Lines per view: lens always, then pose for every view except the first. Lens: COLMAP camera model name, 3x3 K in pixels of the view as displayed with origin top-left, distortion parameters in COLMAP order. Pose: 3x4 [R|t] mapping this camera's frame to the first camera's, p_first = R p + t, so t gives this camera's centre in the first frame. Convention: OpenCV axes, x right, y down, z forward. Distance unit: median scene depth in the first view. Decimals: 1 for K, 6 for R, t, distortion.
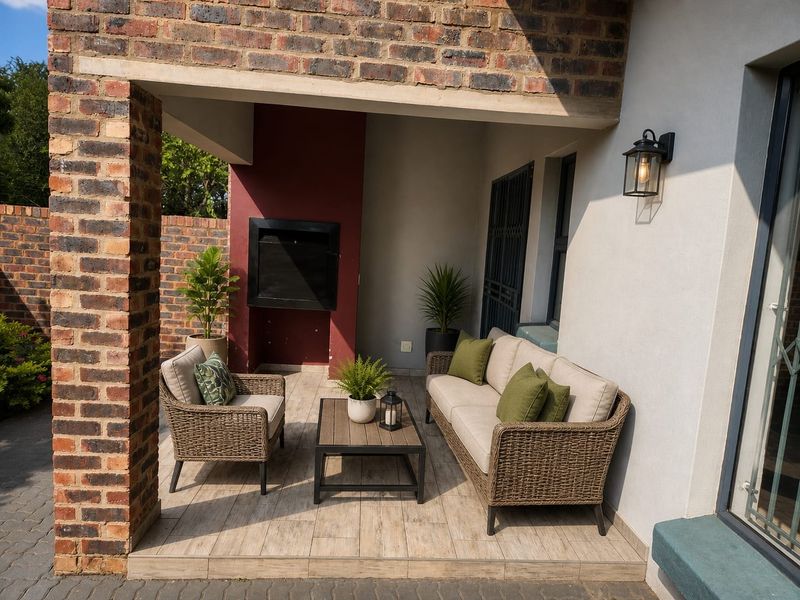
lens RADIAL K [[533.6, 0, 414.3], [0, 533.6, 300.2], [0, 0, 1]] dist [0.018587, -0.000314]
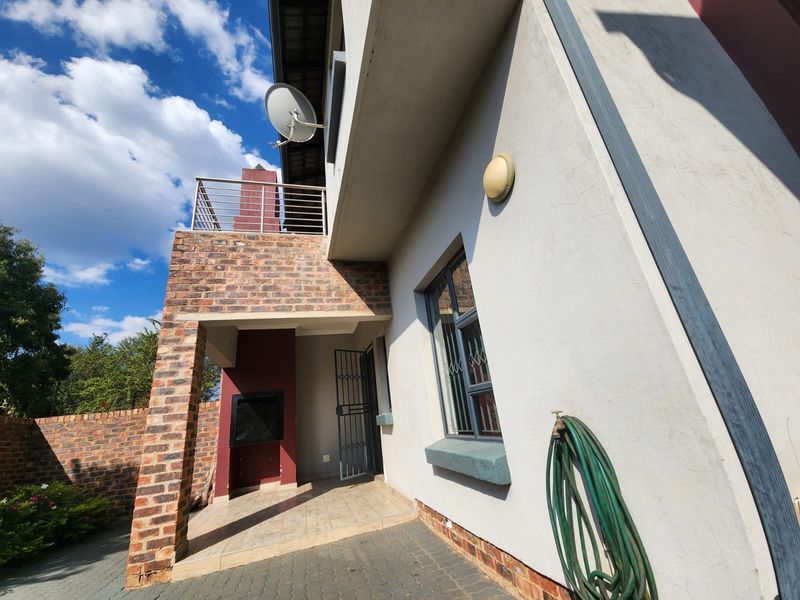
lens RADIAL K [[317.3, 0, 400.0], [0, 317.3, 300.0], [0, 0, 1]] dist [-0.001809, -0.000443]
pose [[0.961789, -0.090604, 0.258365, -0.002530], [0.199096, 0.879214, -0.432832, 0.318543], [-0.187942, 0.467733, 0.863657, -0.475847]]
